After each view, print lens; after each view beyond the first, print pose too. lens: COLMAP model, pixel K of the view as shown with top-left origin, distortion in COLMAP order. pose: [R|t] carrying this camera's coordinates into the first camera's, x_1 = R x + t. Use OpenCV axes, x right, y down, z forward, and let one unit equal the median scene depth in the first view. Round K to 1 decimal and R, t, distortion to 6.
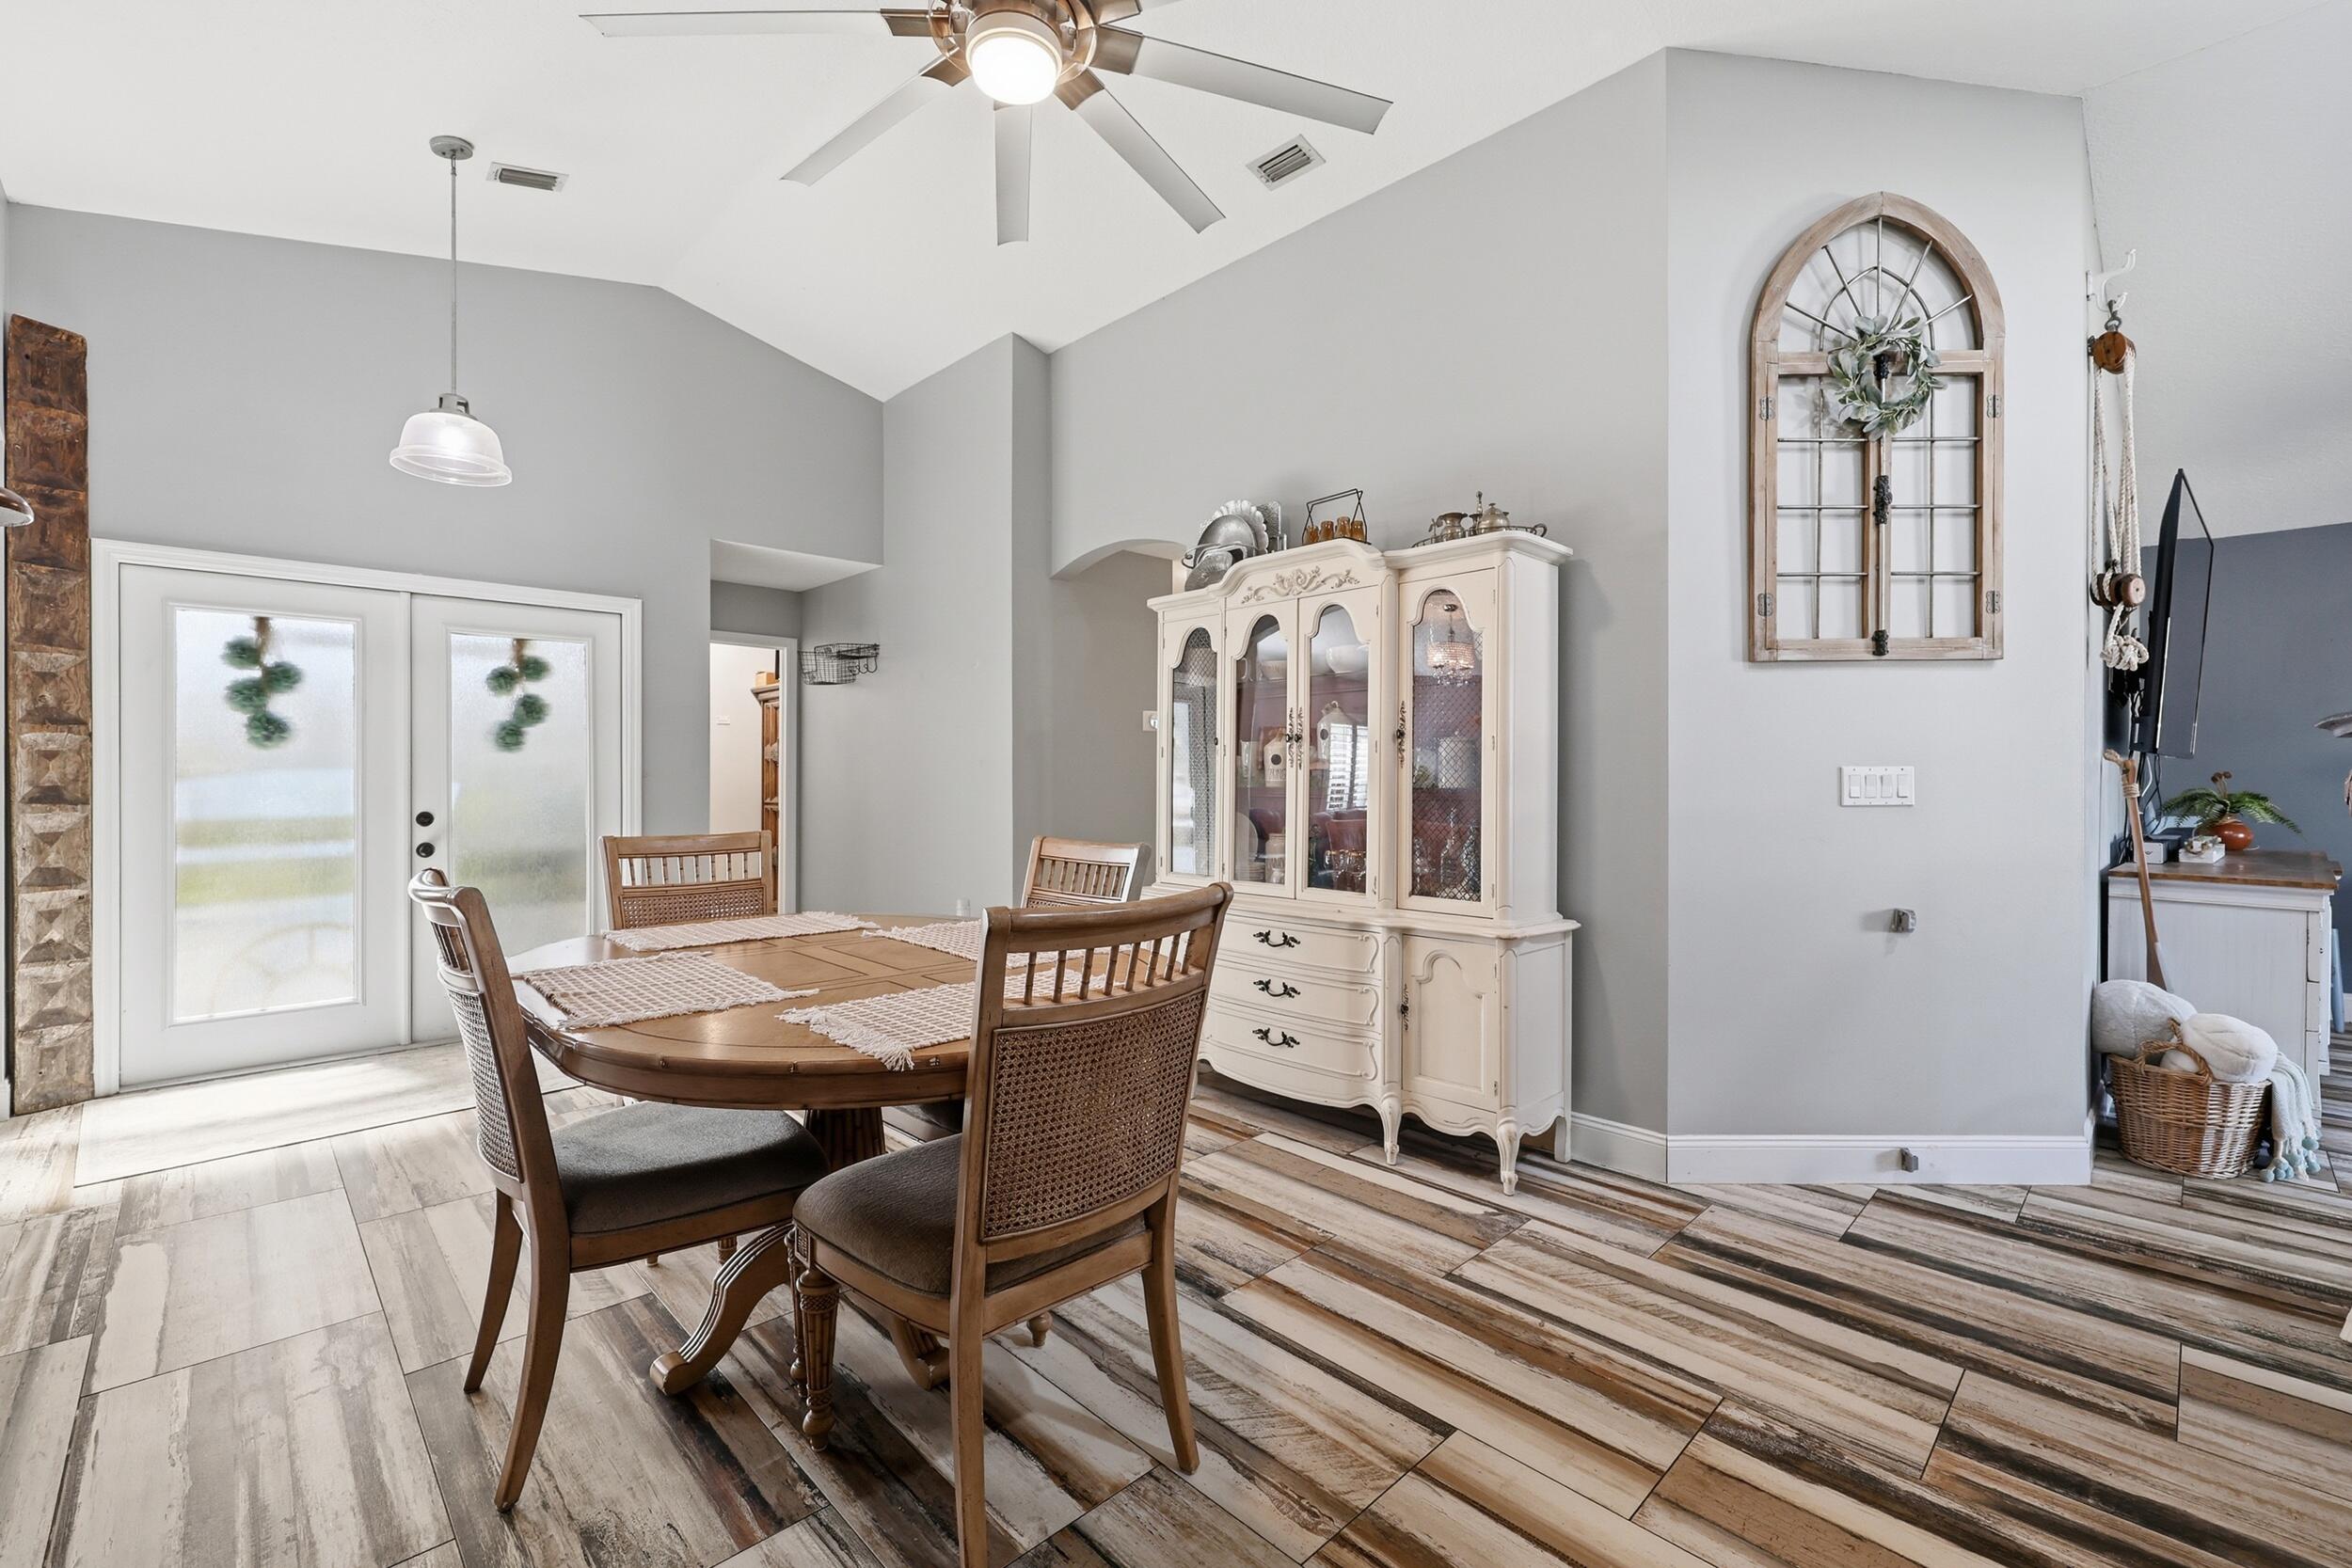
lens RADIAL K [[985.4, 0, 1167.5], [0, 985.4, 772.6], [0, 0, 1]] dist [-0.000578, 0.000645]
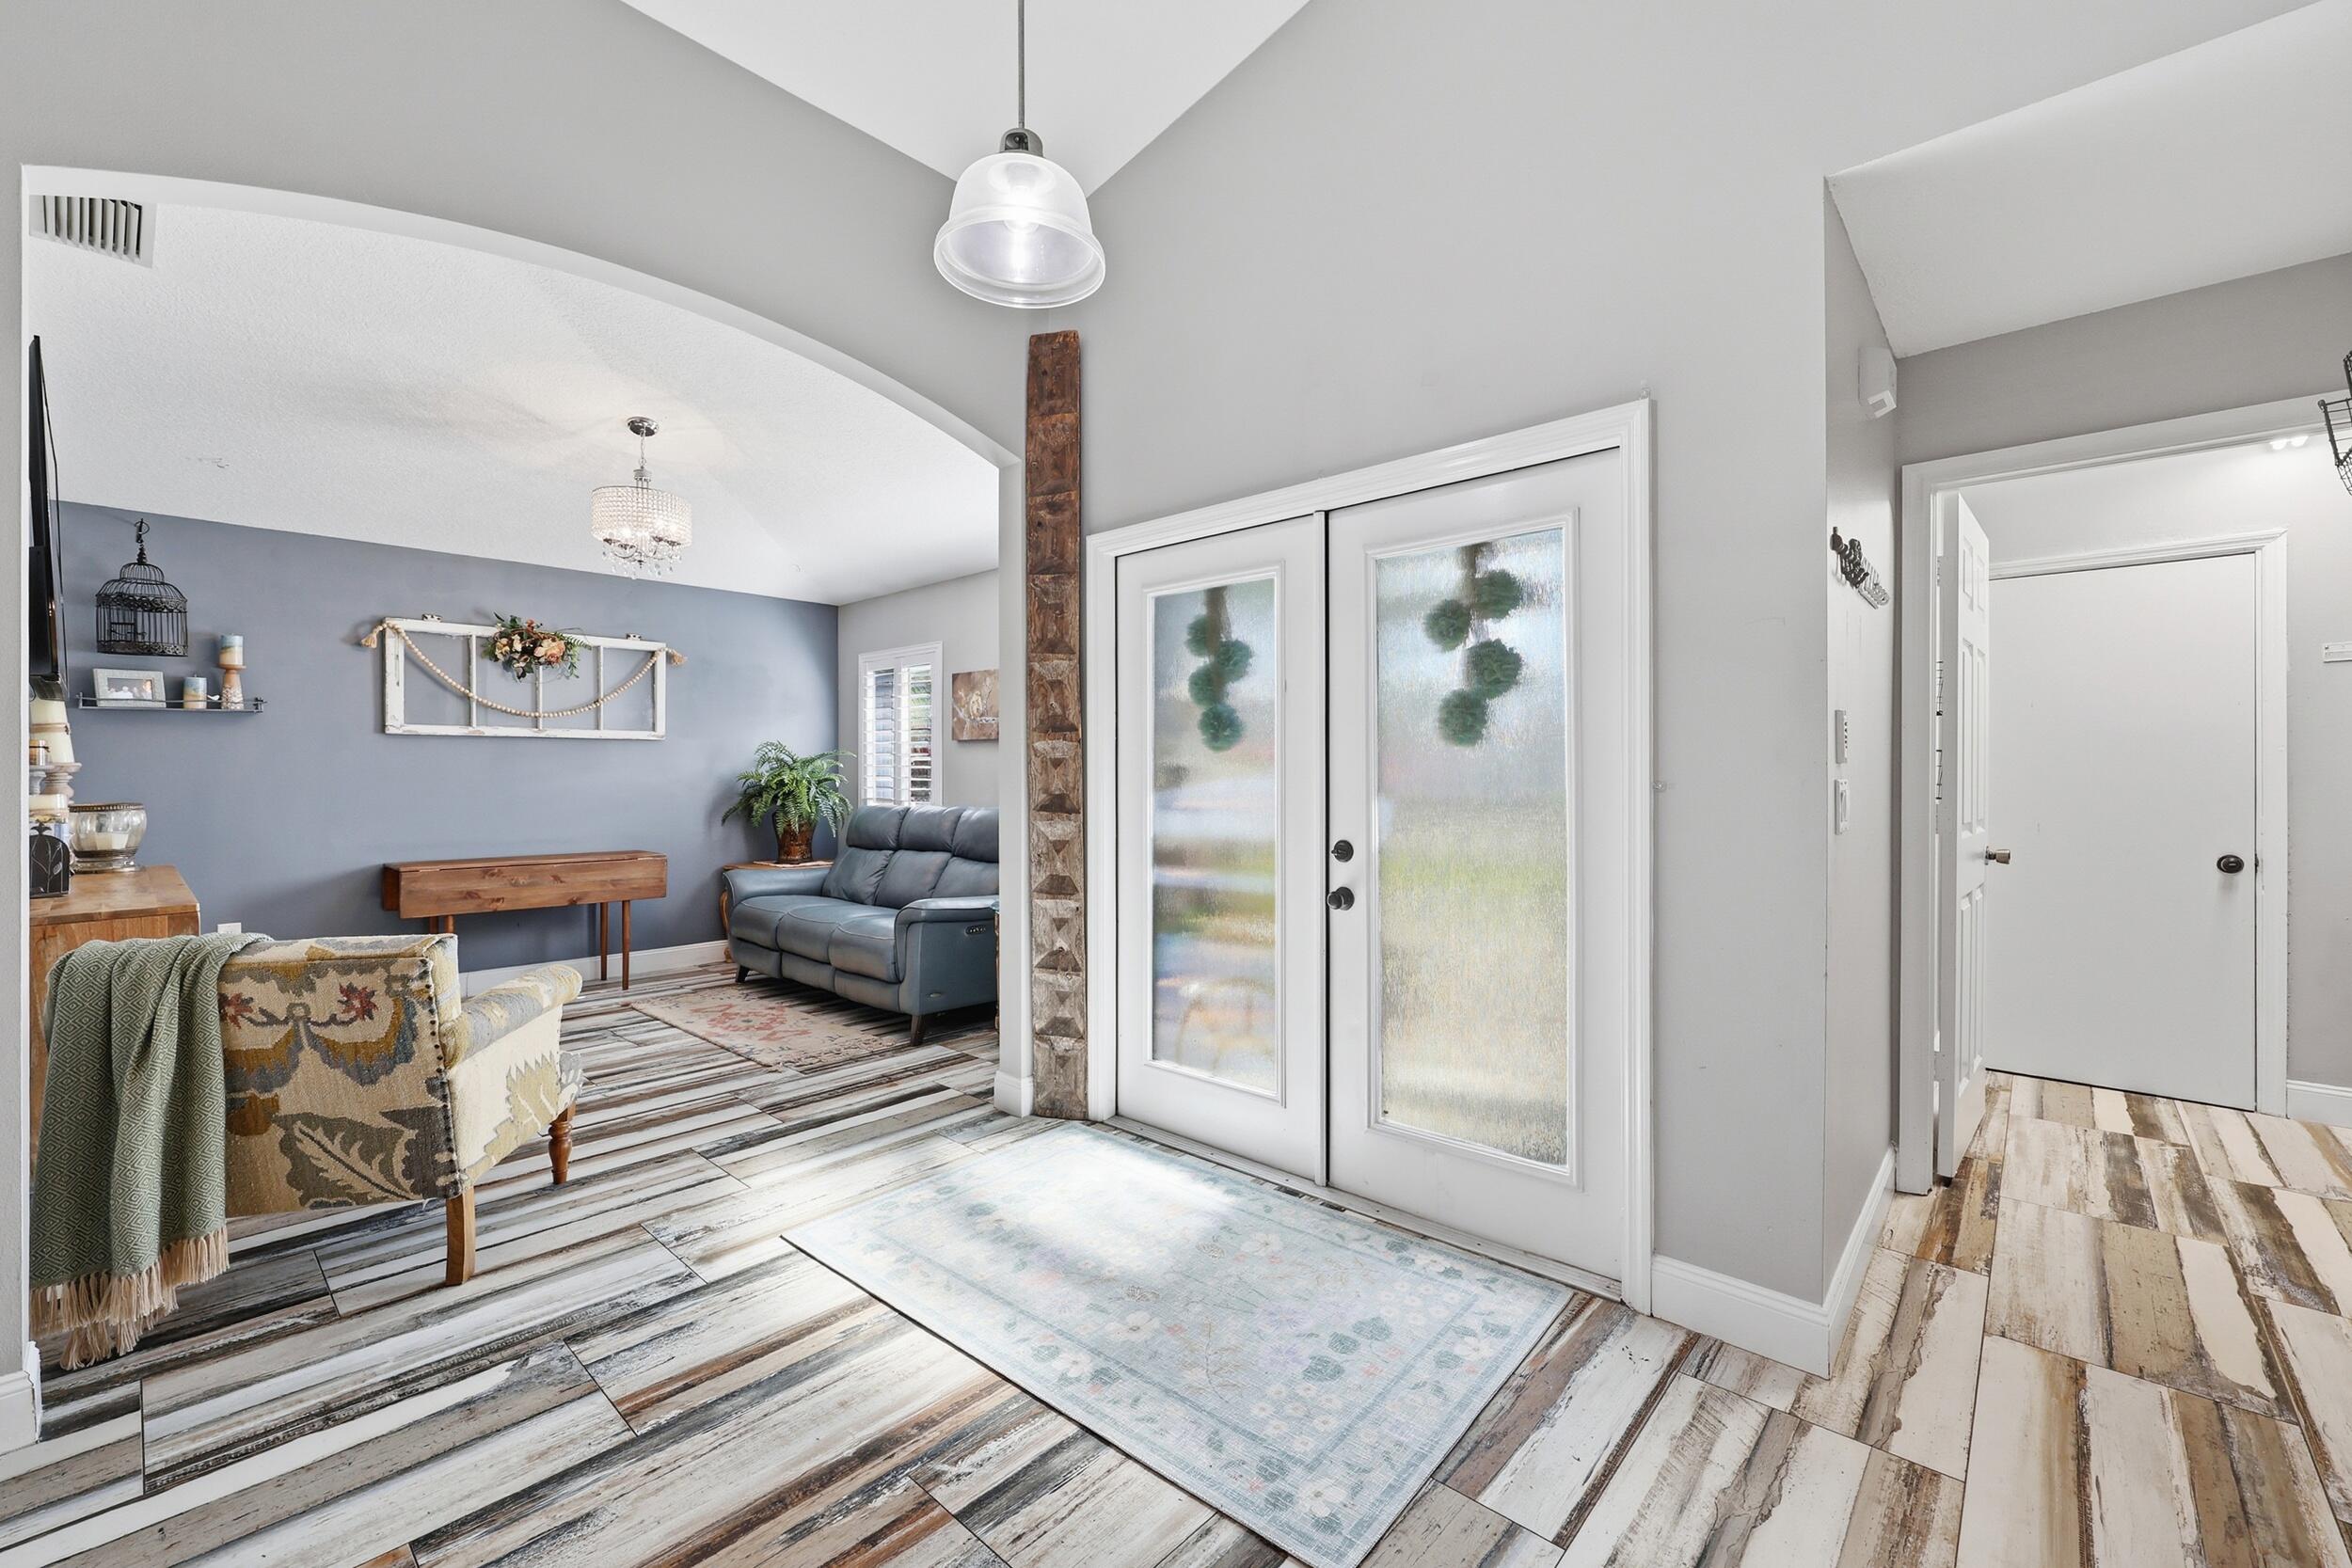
lens RADIAL K [[954.7, 0, 1172.2], [0, 954.7, 773.9], [0, 0, 1]] dist [0.001760, -0.000828]
pose [[0.060186, -0.001610, -0.998186, -0.160917], [0.001453, 0.999998, -0.001525, -0.005028], [0.998186, -0.001358, 0.060188, 1.058749]]
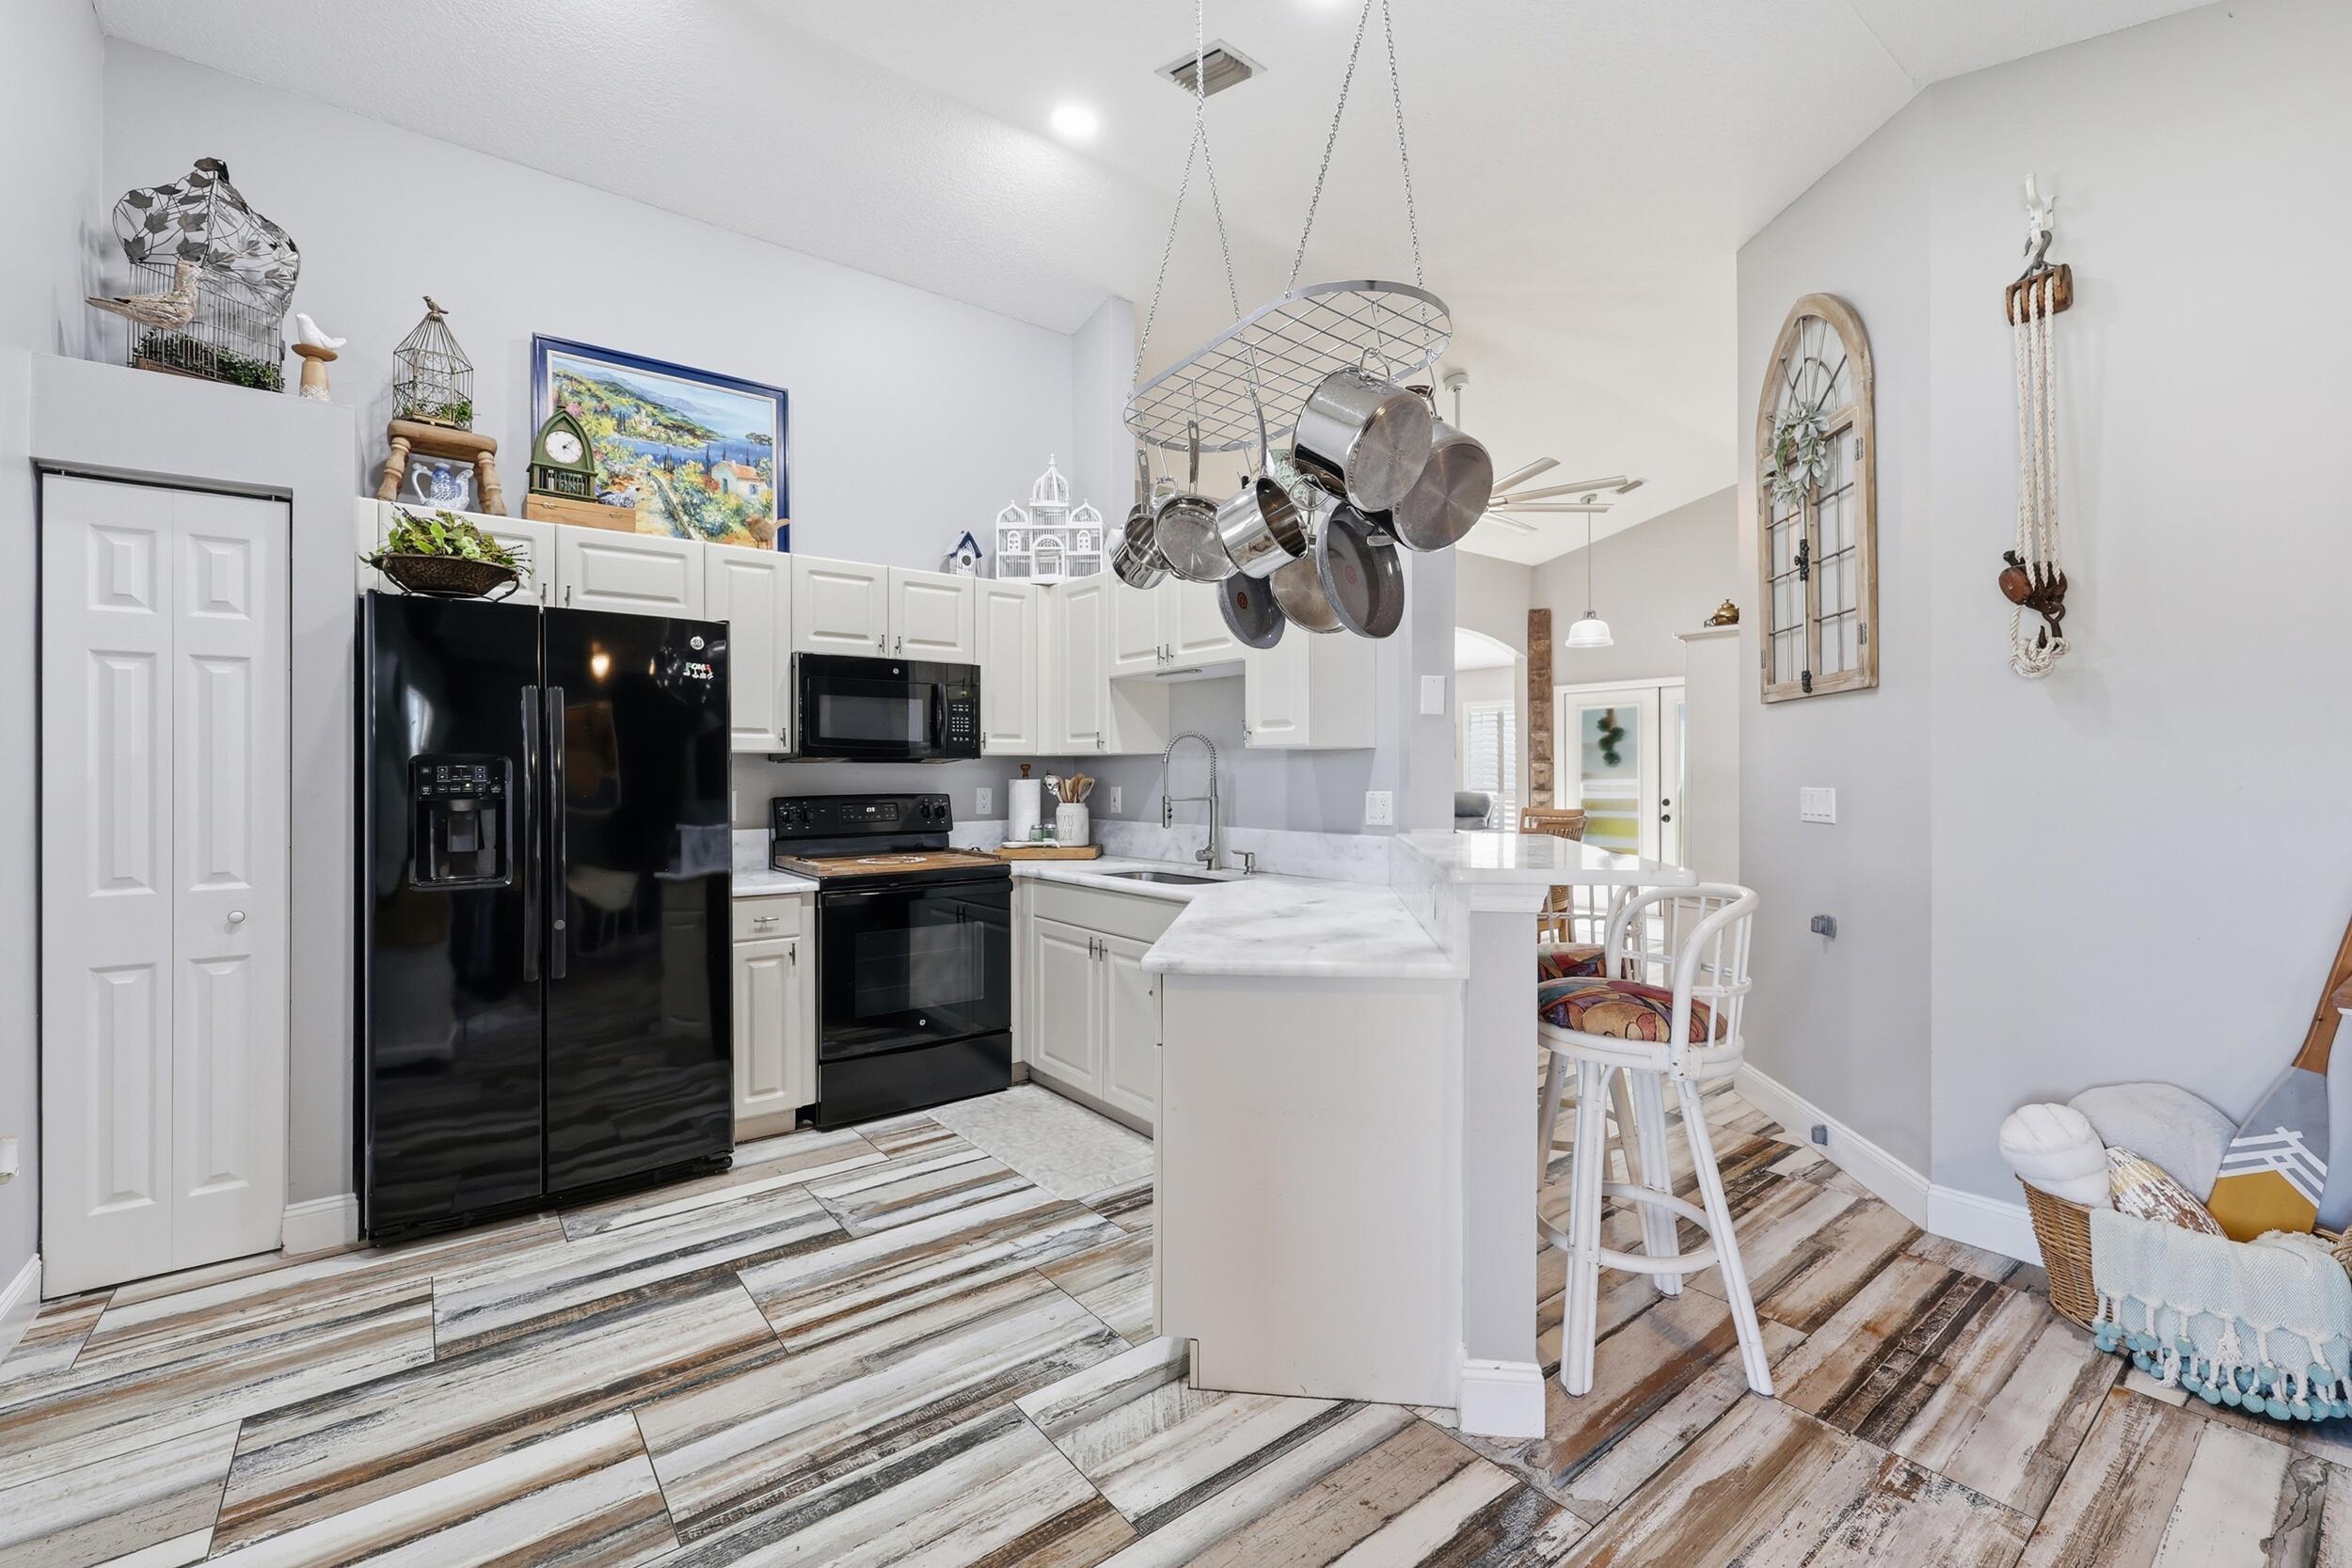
lens RADIAL K [[985.4, 0, 1167.5], [0, 985.4, 772.6], [0, 0, 1]] dist [-0.000578, 0.000645]
pose [[-0.115682, 0.002959, -0.993282, 1.605632], [0.003400, 0.999991, 0.002583, -0.025514], [0.993281, -0.003078, -0.115691, 0.311457]]
